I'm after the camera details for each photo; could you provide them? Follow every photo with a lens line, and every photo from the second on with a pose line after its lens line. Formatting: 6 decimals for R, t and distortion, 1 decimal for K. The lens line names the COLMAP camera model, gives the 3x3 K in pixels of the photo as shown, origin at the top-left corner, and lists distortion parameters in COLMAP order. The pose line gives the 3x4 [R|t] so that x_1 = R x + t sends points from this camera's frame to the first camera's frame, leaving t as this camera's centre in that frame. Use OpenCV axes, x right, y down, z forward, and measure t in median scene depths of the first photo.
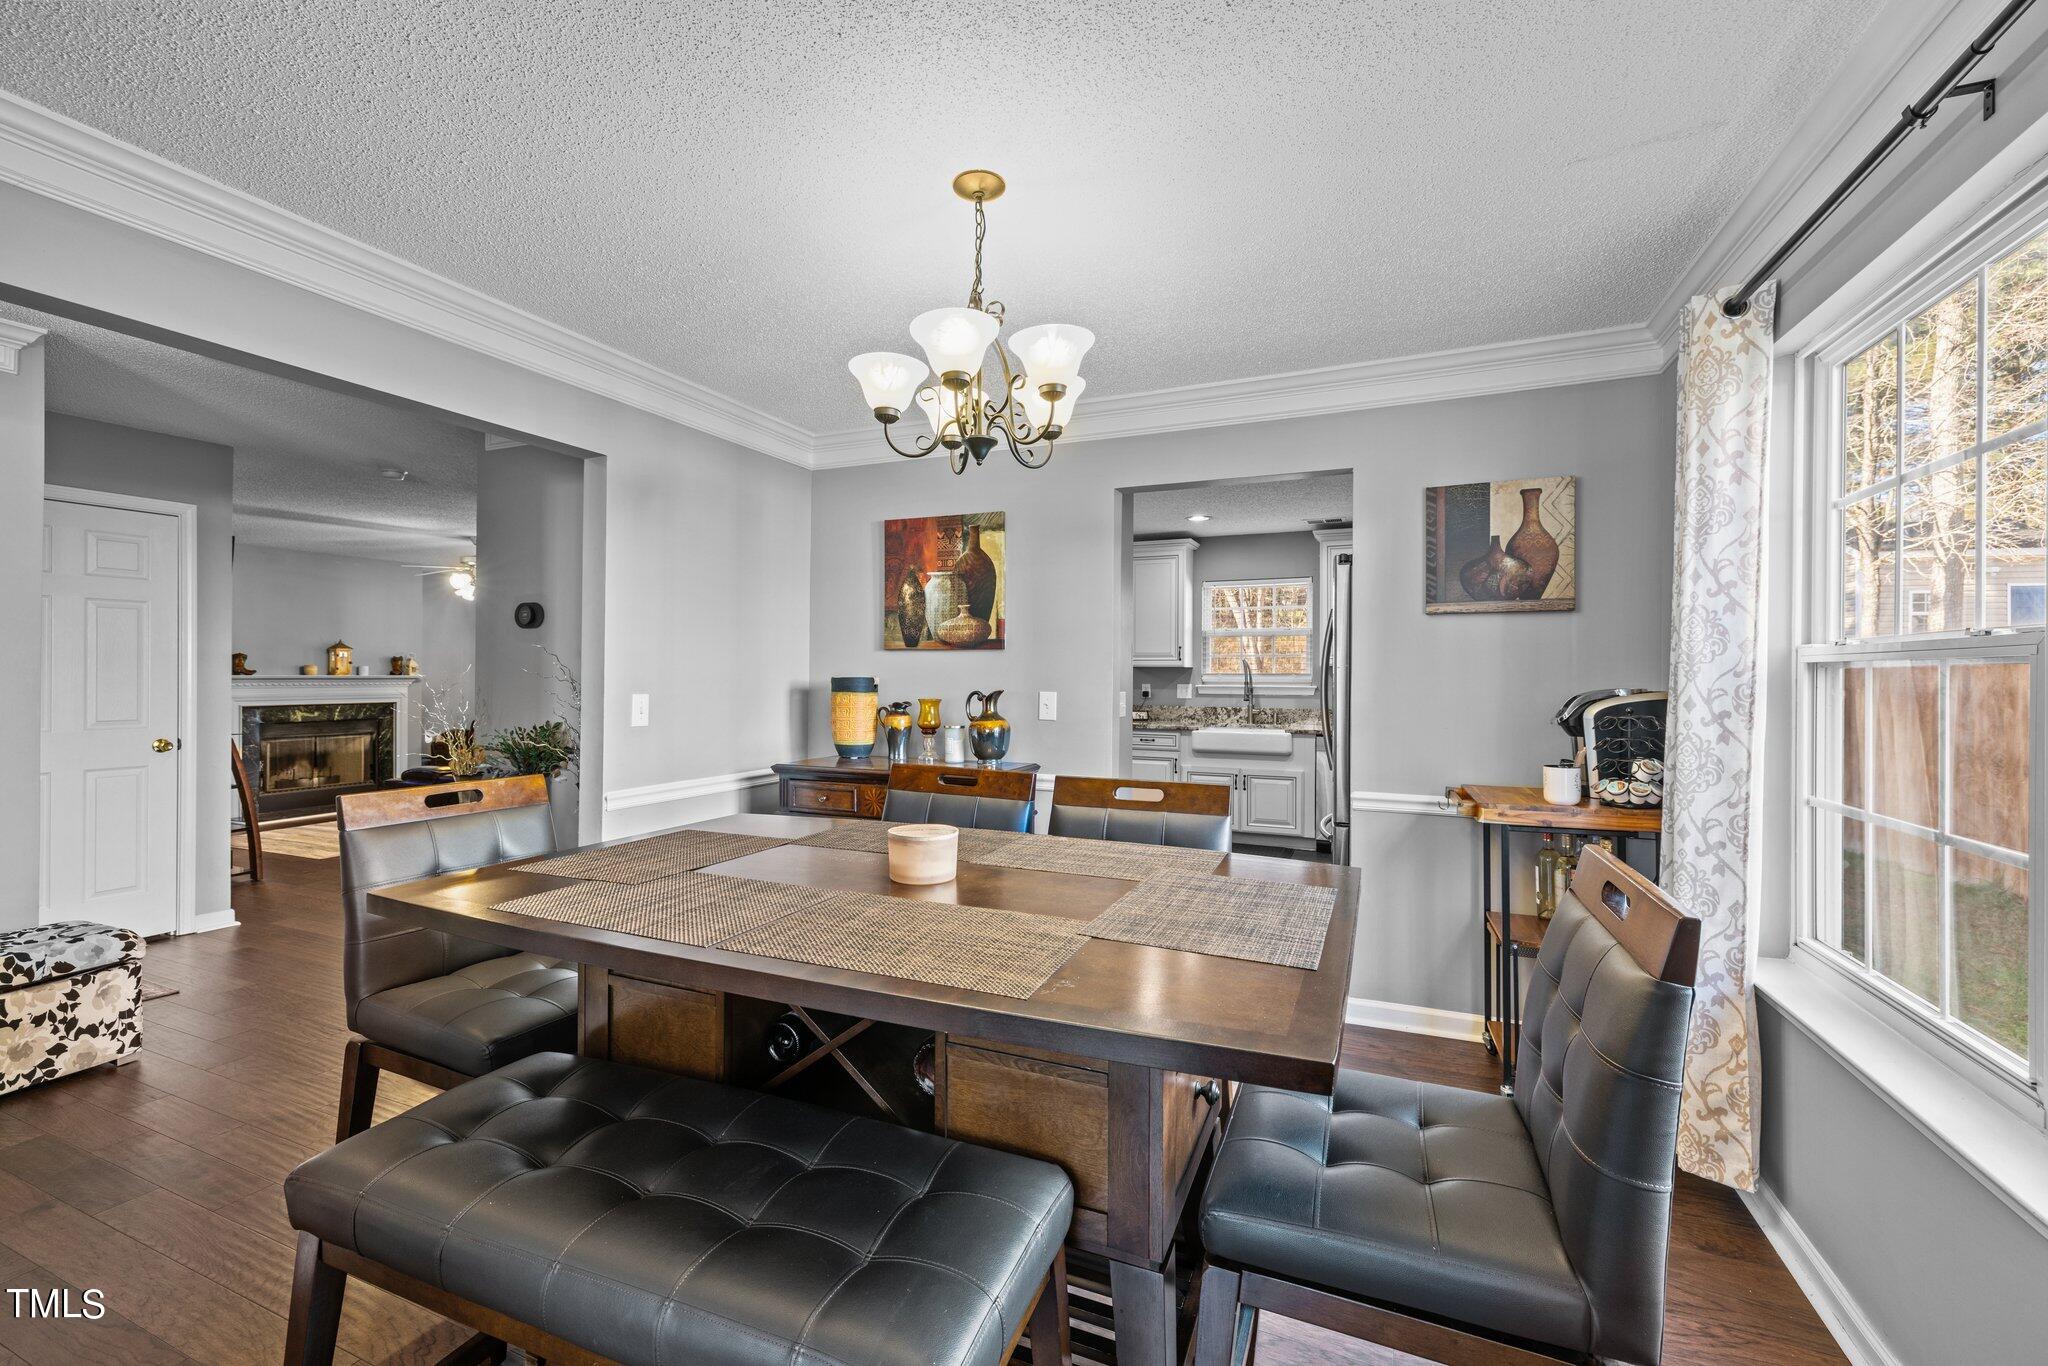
lens RADIAL K [[861.2, 0, 1019.4], [0, 861.2, 679.1], [0, 0, 1]] dist [0.002453, 0.000585]
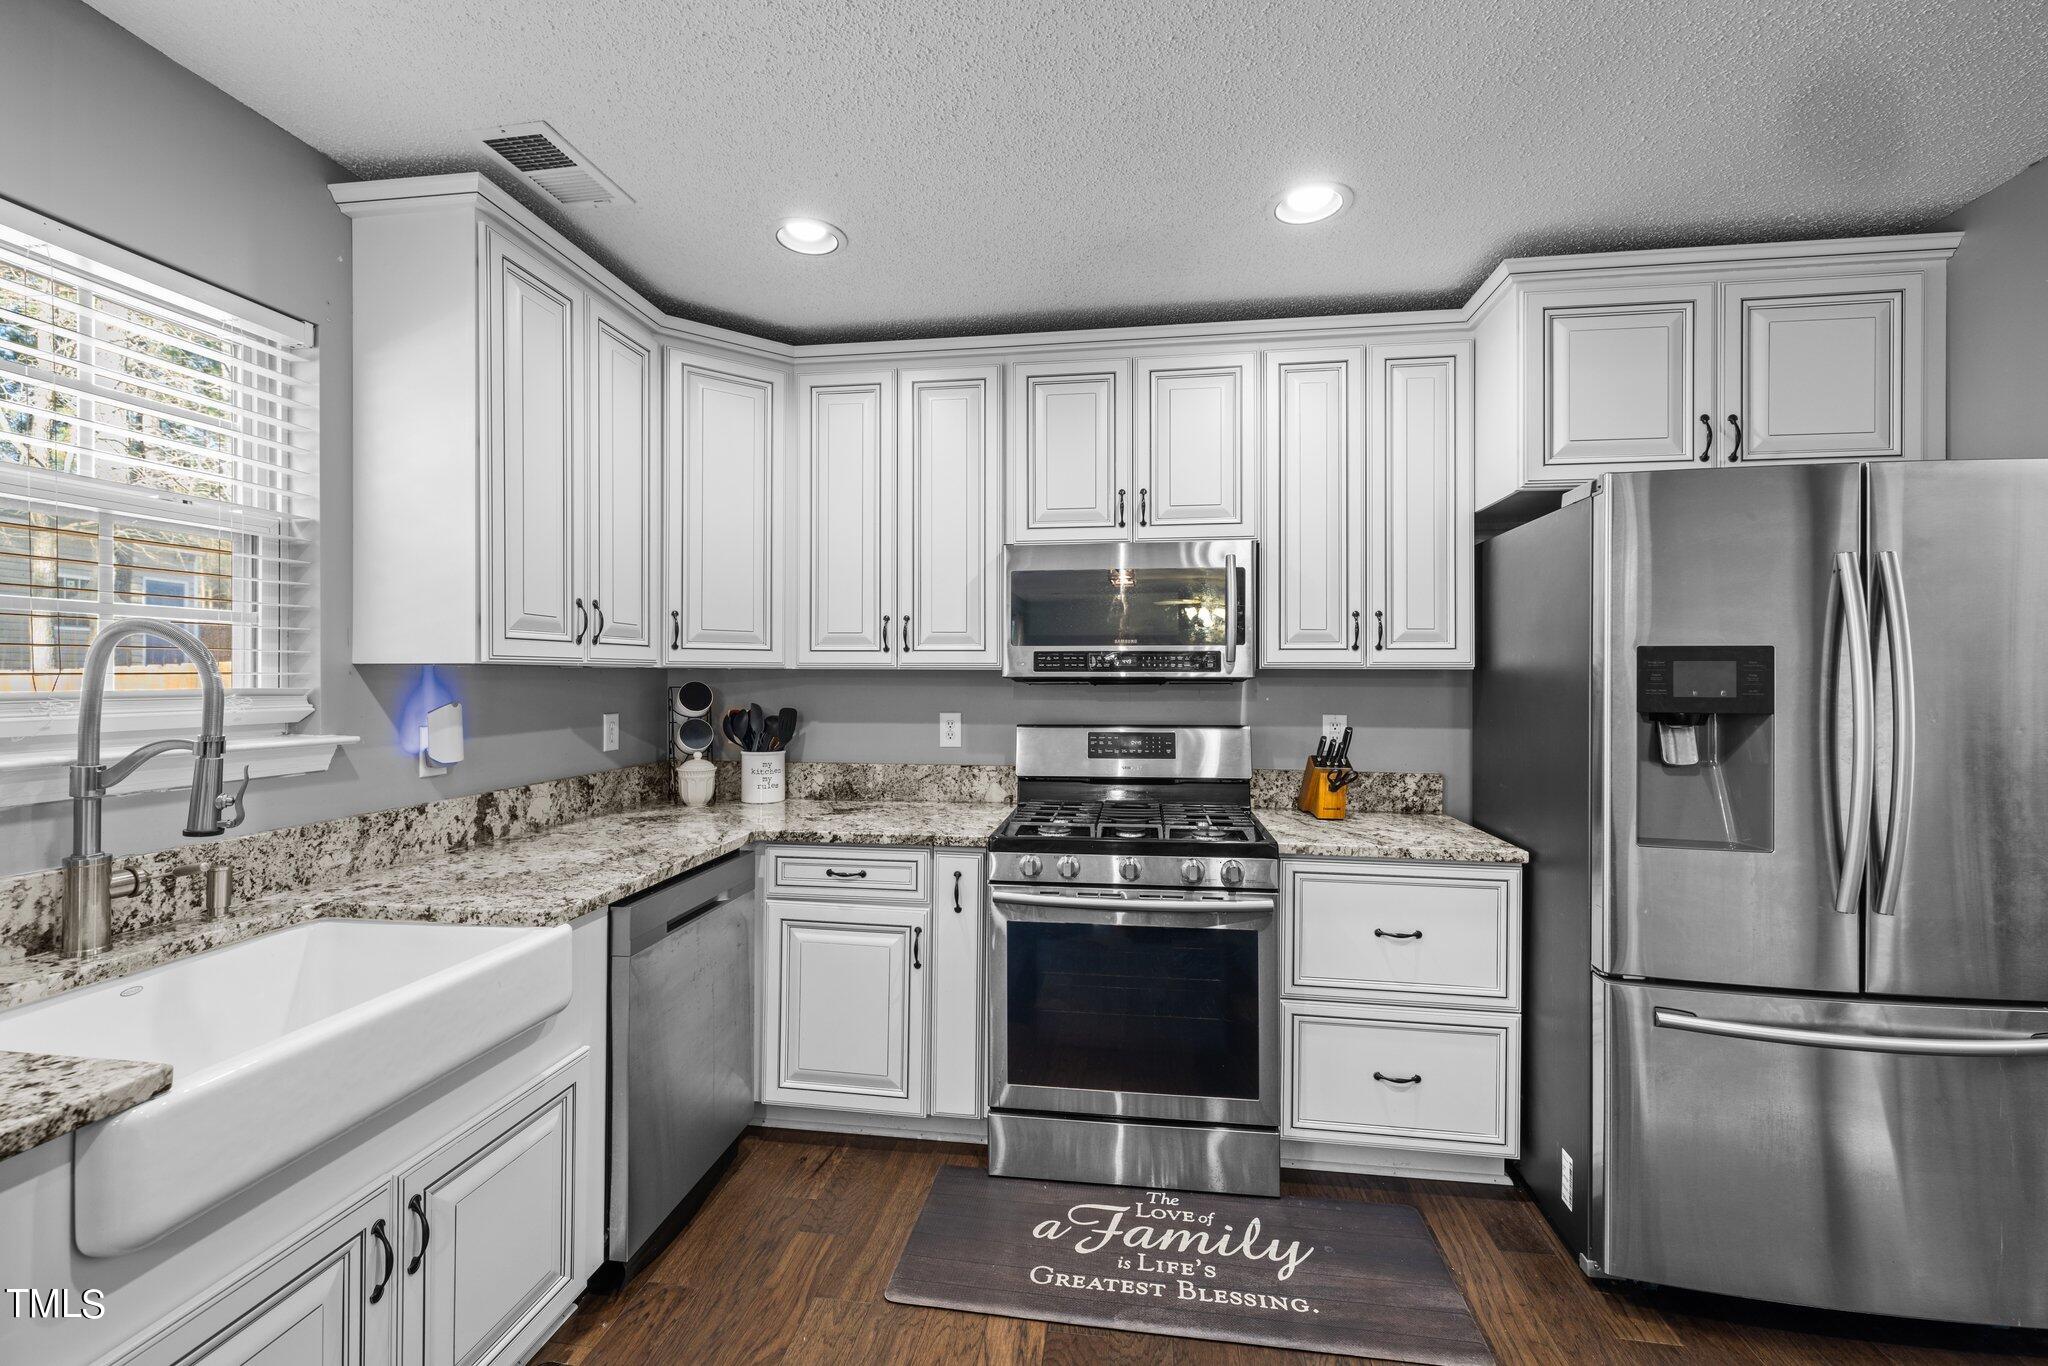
lens RADIAL K [[861.2, 0, 1022.9], [0, 861.2, 675.9], [0, 0, 1]] dist [0.002453, 0.000585]
pose [[-0.262590, -0.004050, 0.964899, 0.025014], [0.000322, 0.999991, 0.004285, -0.010524], [-0.964908, 0.001436, -0.262586, 0.804670]]
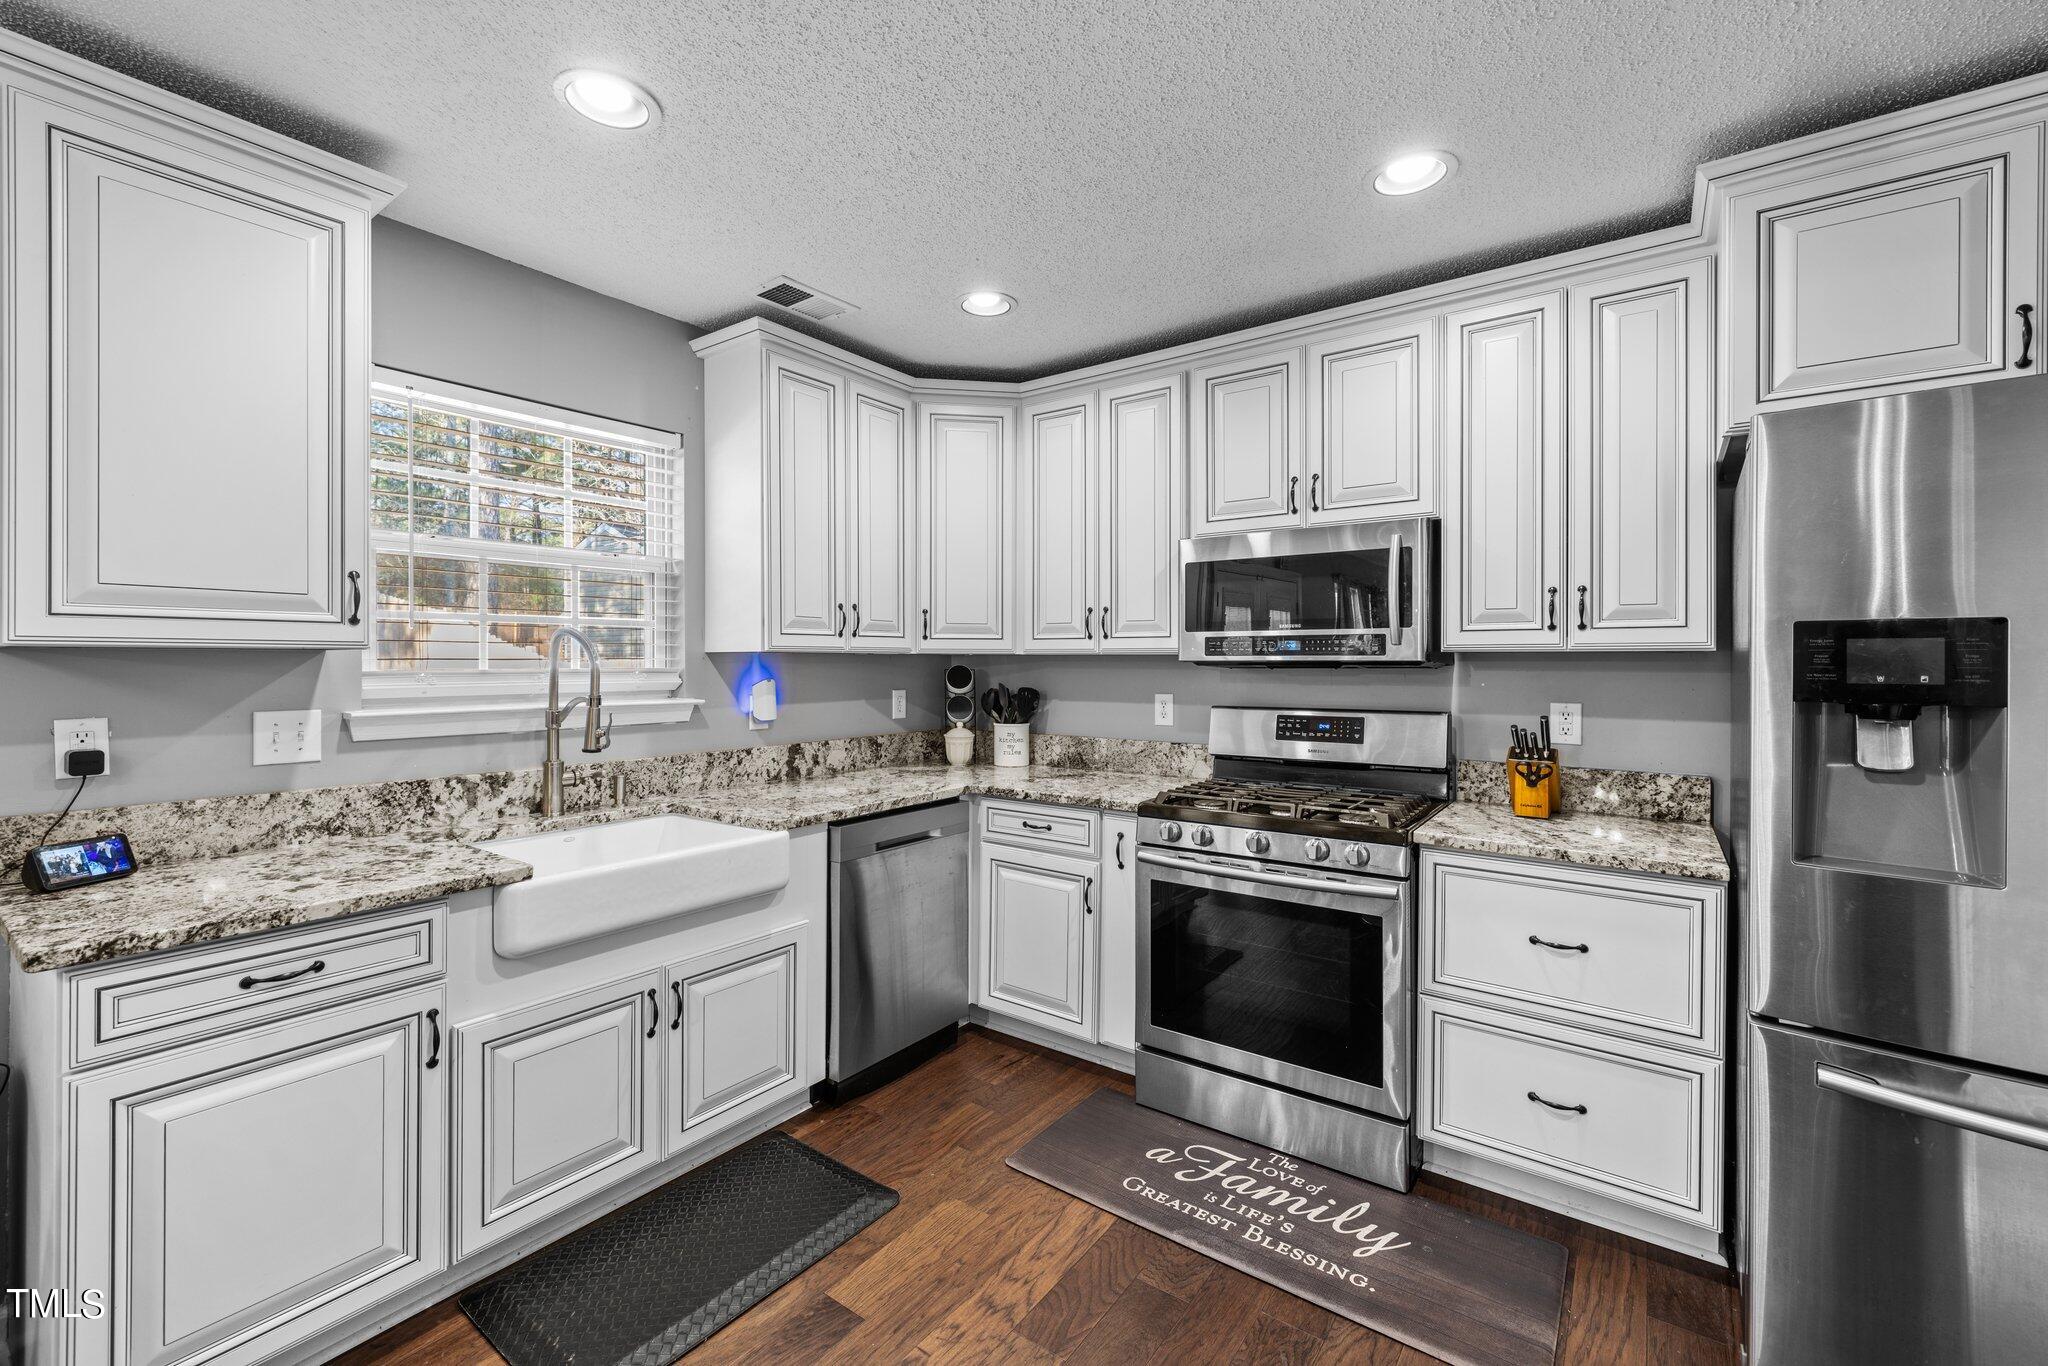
lens RADIAL K [[861.2, 0, 1011.5], [0, 861.2, 666.2], [0, 0, 1]] dist [0.002453, 0.000585]
pose [[0.230651, -0.009091, 0.972994, -0.023202], [0.003406, 0.999958, 0.008535, -0.009732], [-0.973031, 0.001345, 0.230672, 0.703675]]
